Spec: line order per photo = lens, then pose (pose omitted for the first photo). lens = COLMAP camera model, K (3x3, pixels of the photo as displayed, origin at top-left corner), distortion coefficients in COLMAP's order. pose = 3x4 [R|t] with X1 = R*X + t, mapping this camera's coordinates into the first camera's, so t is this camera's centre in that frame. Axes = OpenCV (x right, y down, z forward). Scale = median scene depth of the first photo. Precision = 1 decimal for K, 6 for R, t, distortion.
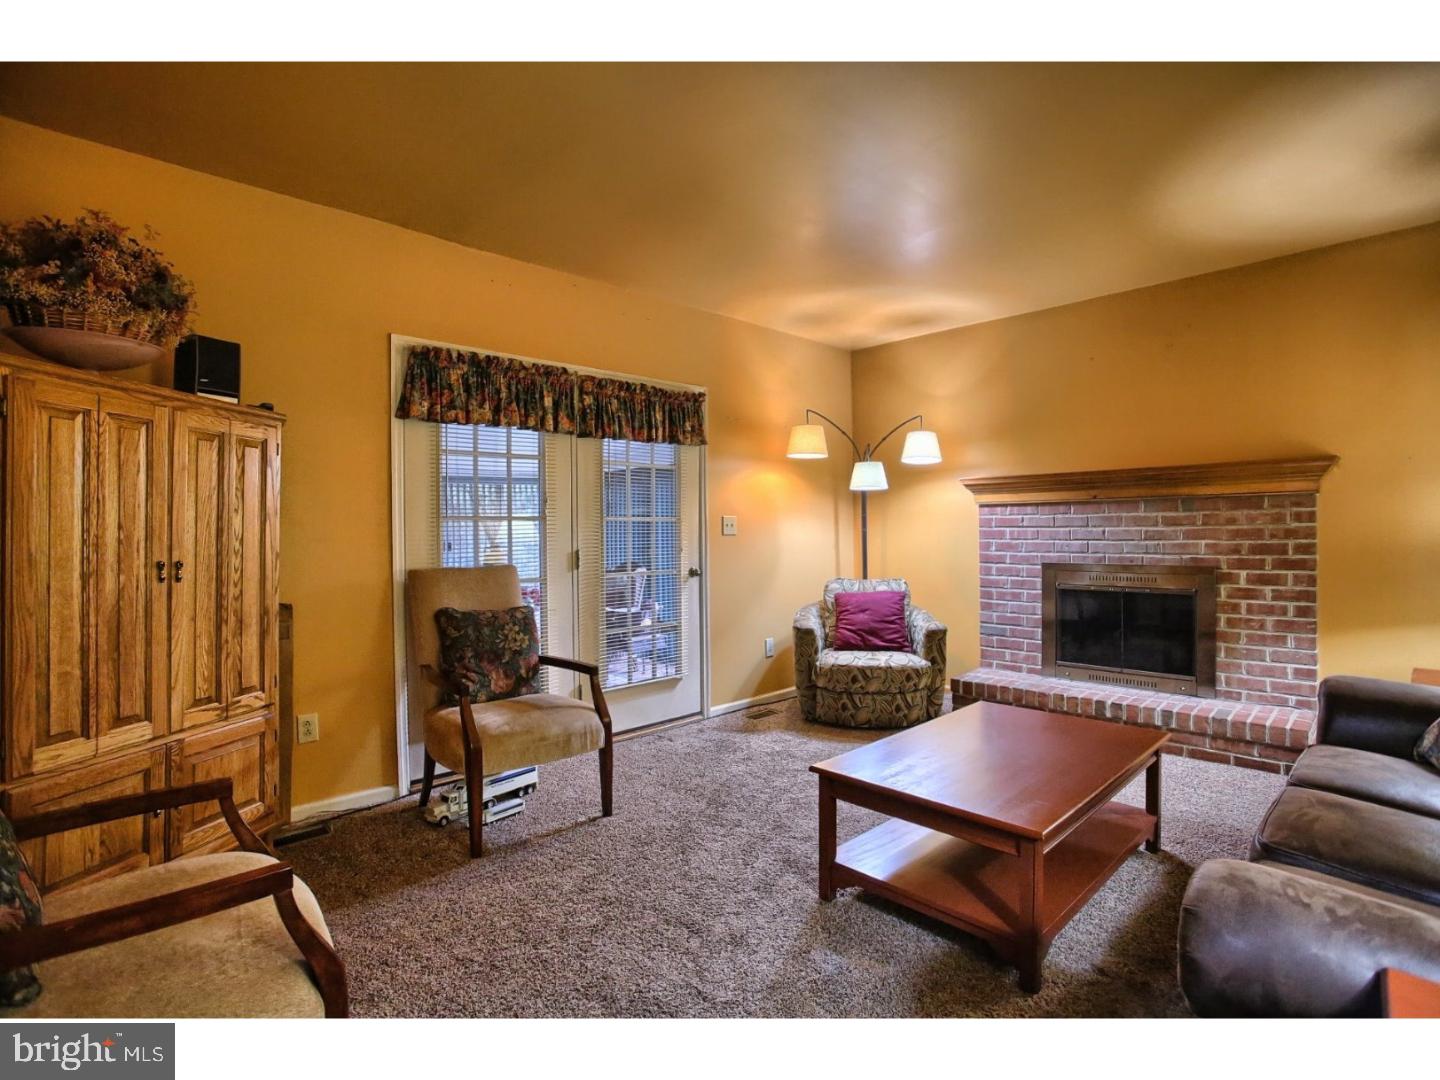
lens RADIAL K [[708.6, 0, 703.4], [0, 708.6, 533.0], [0, 0, 1]] dist [-0.081427, 0.034845]
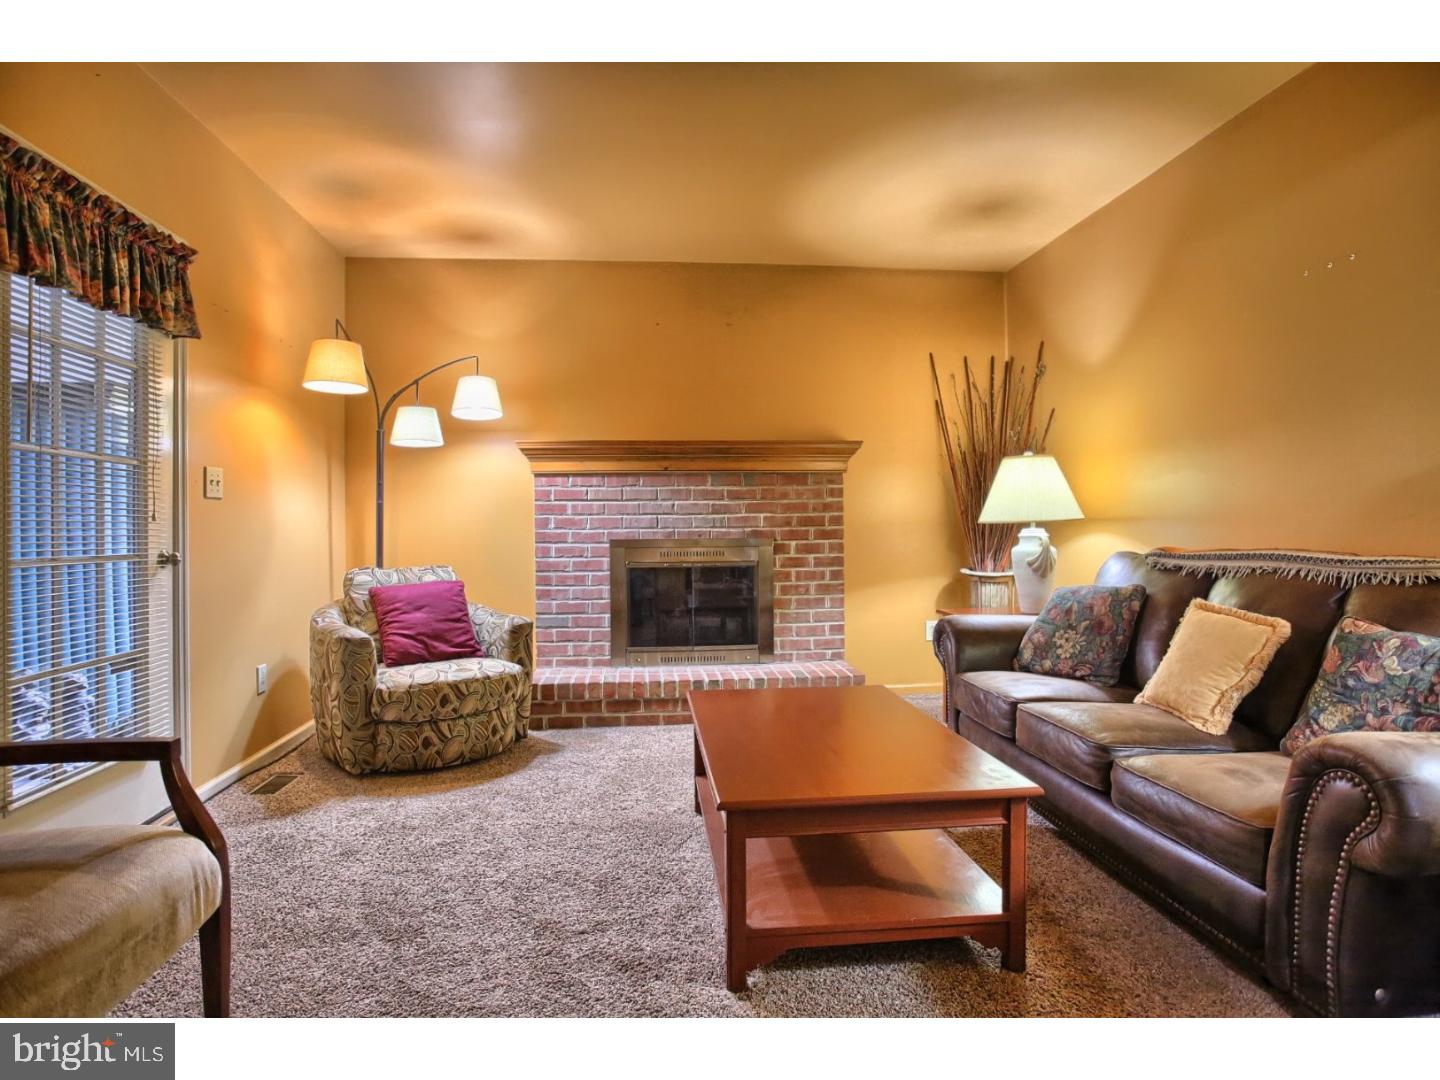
lens RADIAL K [[772.6, 0, 718.8], [0, 772.6, 531.1], [0, 0, 1]] dist [-0.069751, 0.027040]
pose [[0.616310, 0.002866, 0.787498, -0.226446], [0.006608, 0.999939, -0.008811, 0.043992], [-0.787476, 0.010634, 0.616254, 0.298502]]
